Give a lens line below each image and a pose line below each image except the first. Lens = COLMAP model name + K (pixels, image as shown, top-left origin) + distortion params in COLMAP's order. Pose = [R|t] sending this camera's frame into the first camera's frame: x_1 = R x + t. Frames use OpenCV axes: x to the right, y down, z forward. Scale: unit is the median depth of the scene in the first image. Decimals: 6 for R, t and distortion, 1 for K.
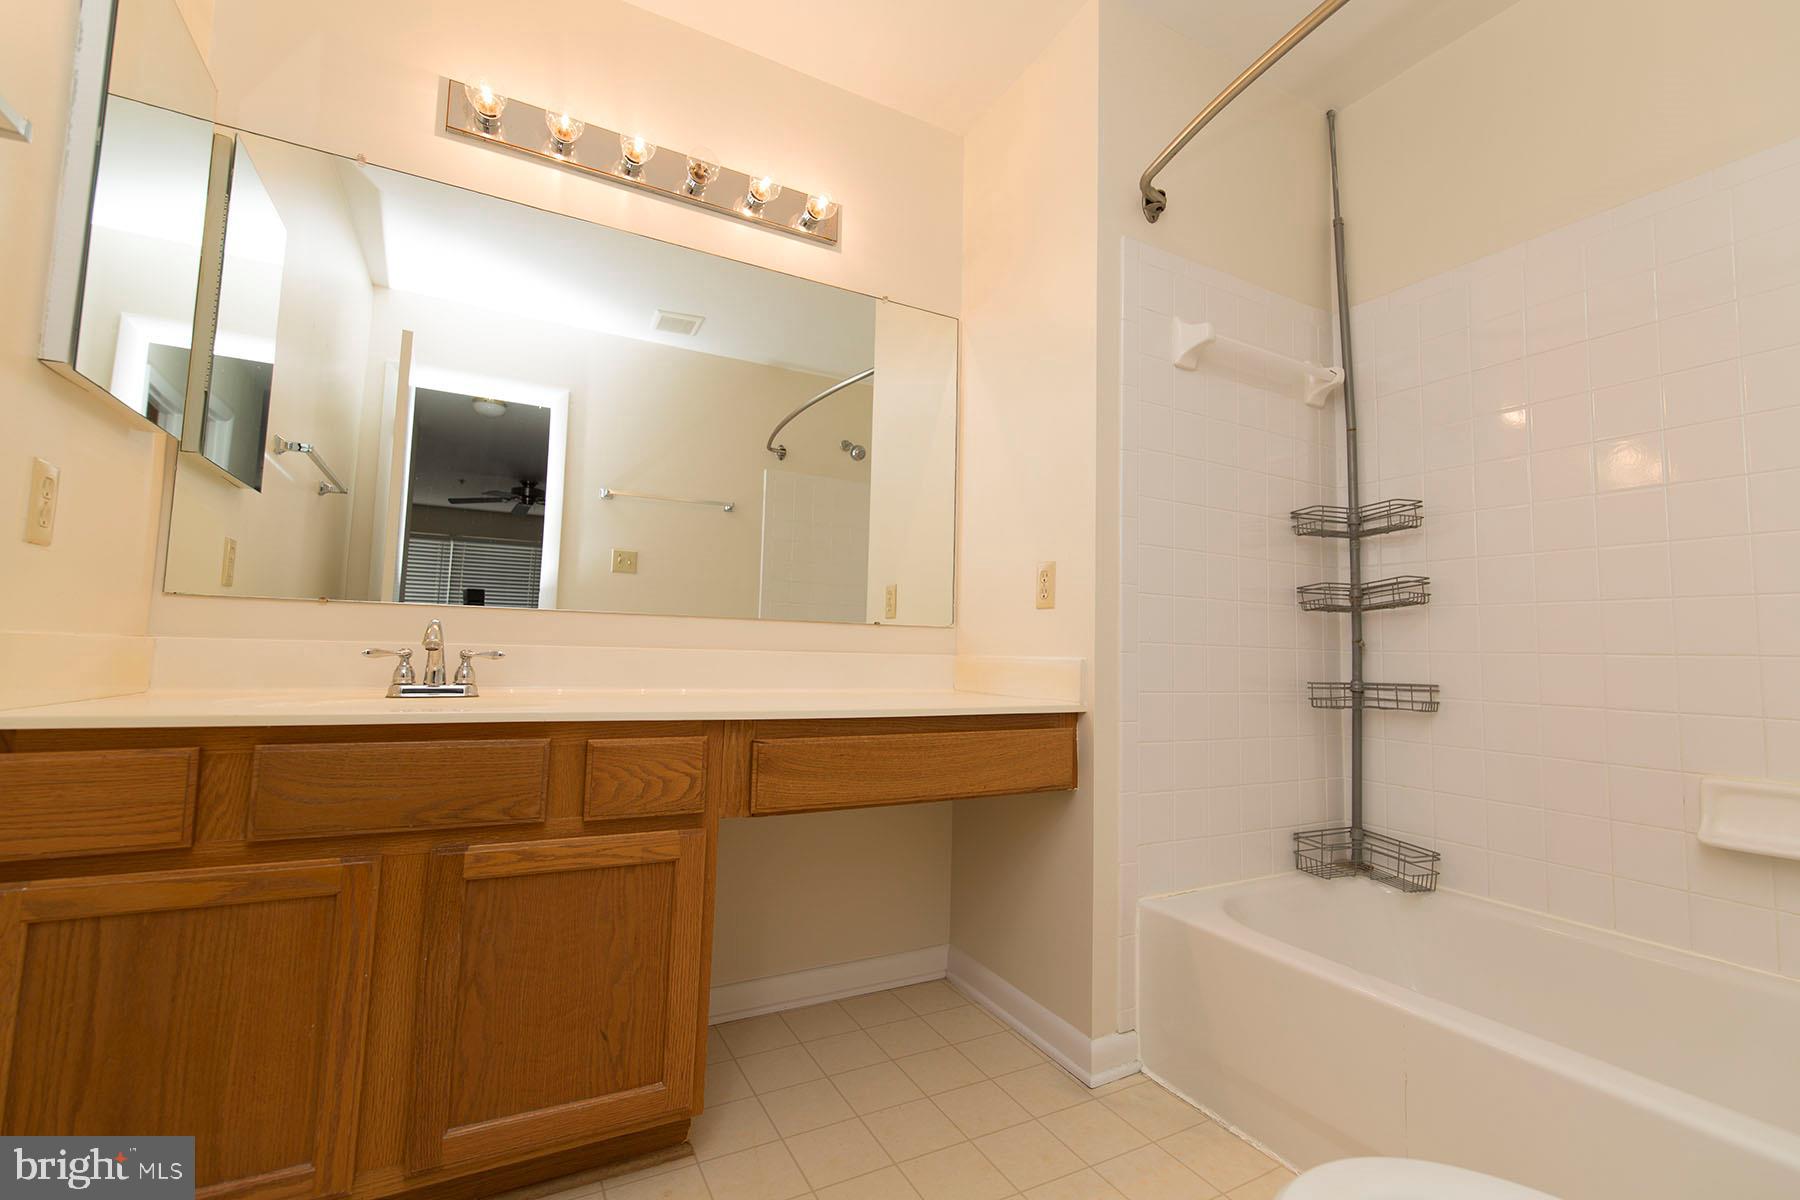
lens RADIAL K [[759.5, 0, 900.0], [0, 759.5, 600.0], [0, 0, 1]] dist [0.000008, -0.000849]
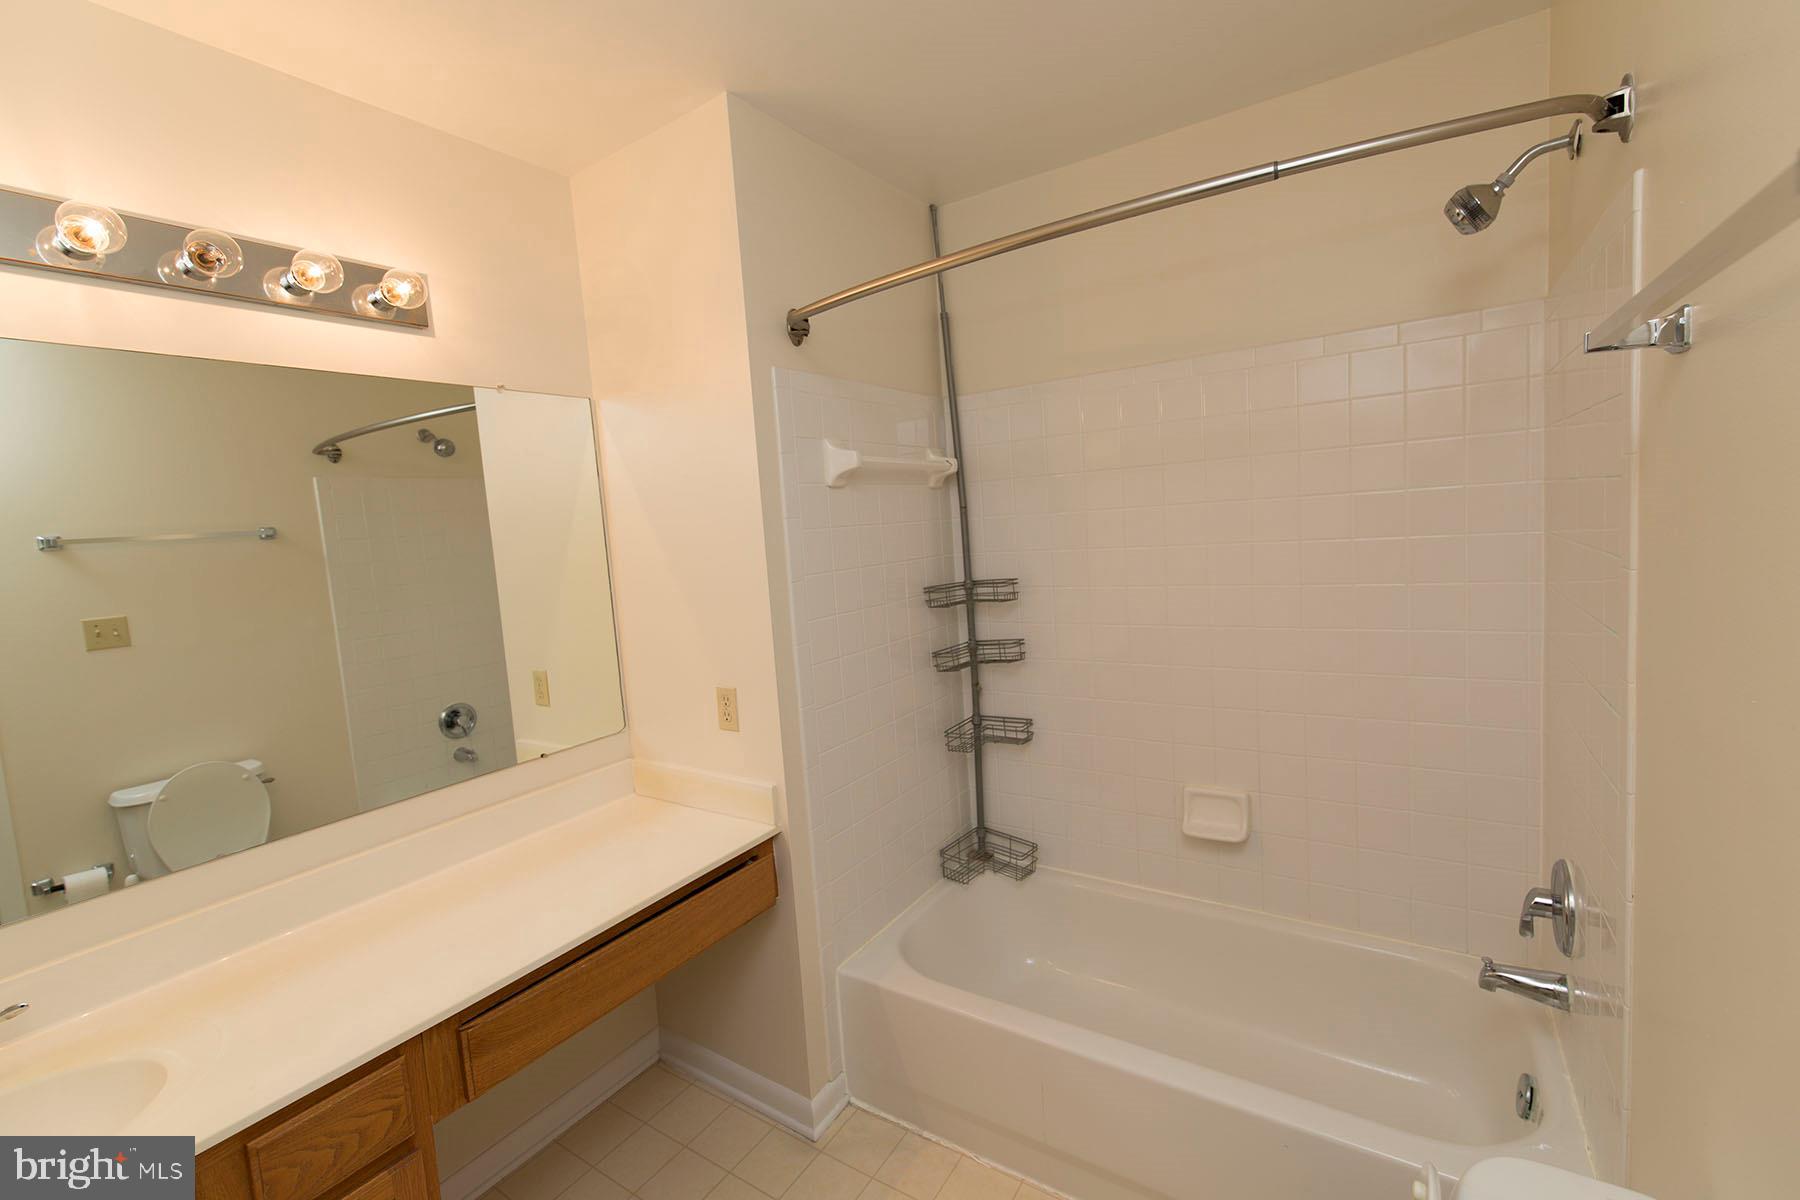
lens RADIAL K [[759.5, 0, 900.0], [0, 759.5, 600.0], [0, 0, 1]] dist [0.000008, -0.000849]
pose [[0.874397, -0.128488, 0.467890, -0.063603], [0.055033, 0.984341, 0.167465, -0.309732], [-0.482080, -0.120681, 0.867776, 0.011817]]
